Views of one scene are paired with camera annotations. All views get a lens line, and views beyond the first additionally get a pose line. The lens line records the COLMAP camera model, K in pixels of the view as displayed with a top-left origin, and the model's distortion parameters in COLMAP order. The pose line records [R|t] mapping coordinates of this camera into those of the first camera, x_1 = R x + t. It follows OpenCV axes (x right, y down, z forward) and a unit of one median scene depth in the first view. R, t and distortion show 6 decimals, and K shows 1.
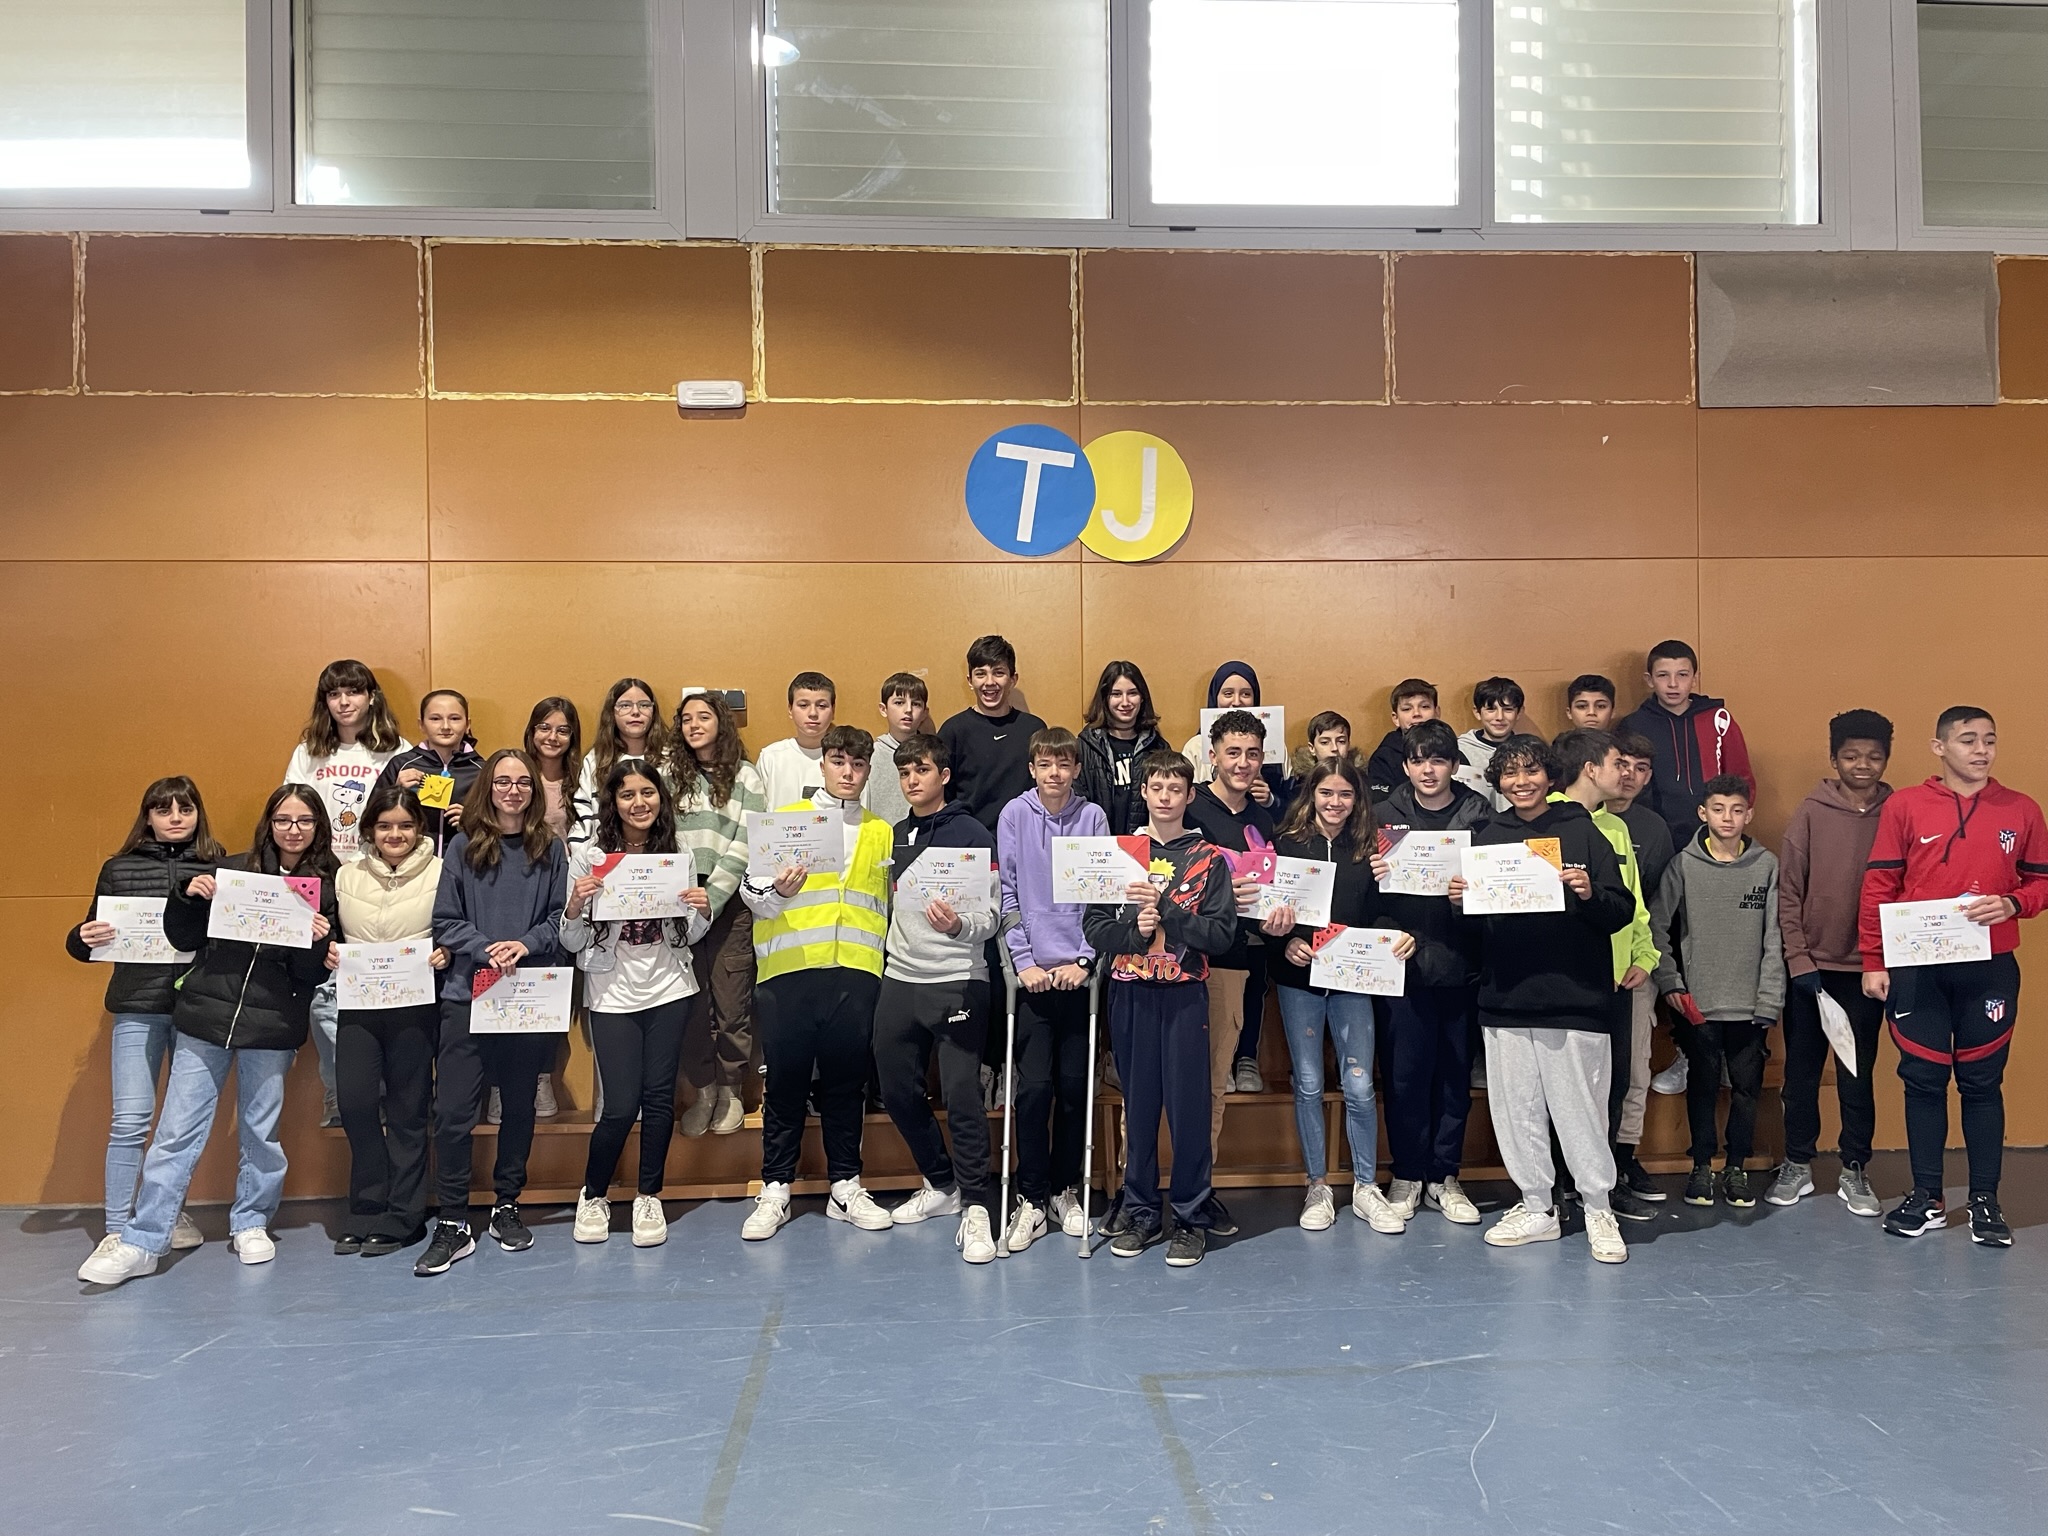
lens RADIAL K [[1620.1, 0, 1023.9], [0, 1620.1, 763.3], [0, 0, 1]] dist [0.091287, -0.125731]
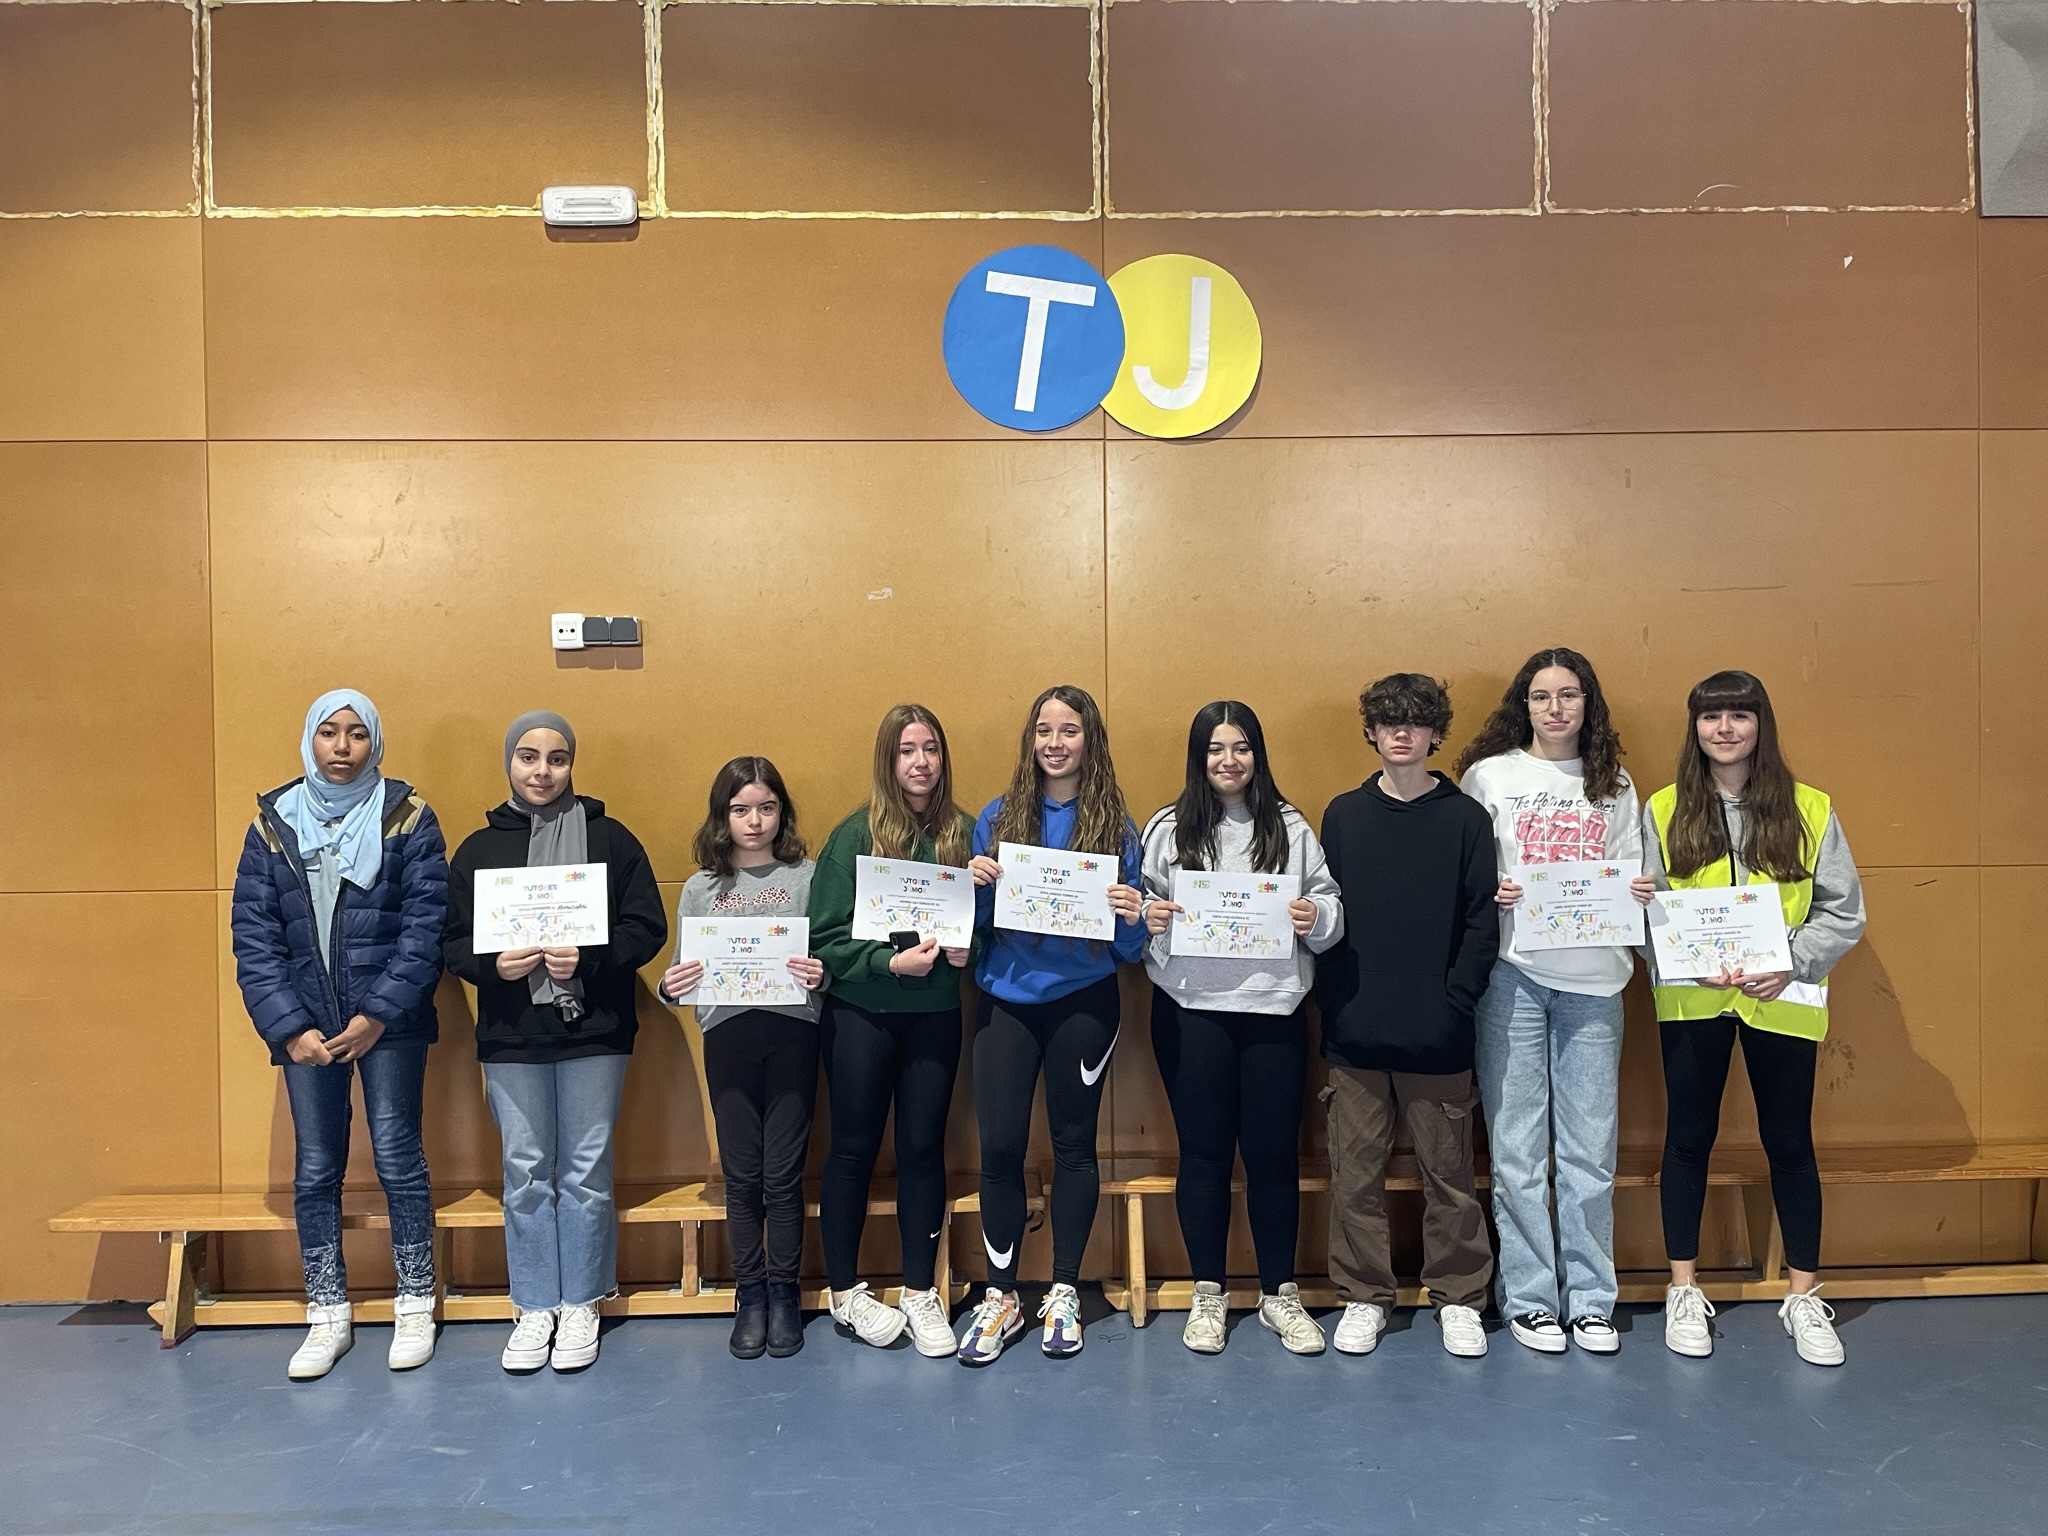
lens RADIAL K [[1620.1, 0, 1023.9], [0, 1620.1, 763.3], [0, 0, 1]] dist [0.091287, -0.125731]
pose [[0.998740, 0.001578, -0.050160, 0.036170], [-0.000541, 0.999786, 0.020679, 0.005020], [0.050182, -0.020626, 0.998527, 0.275218]]
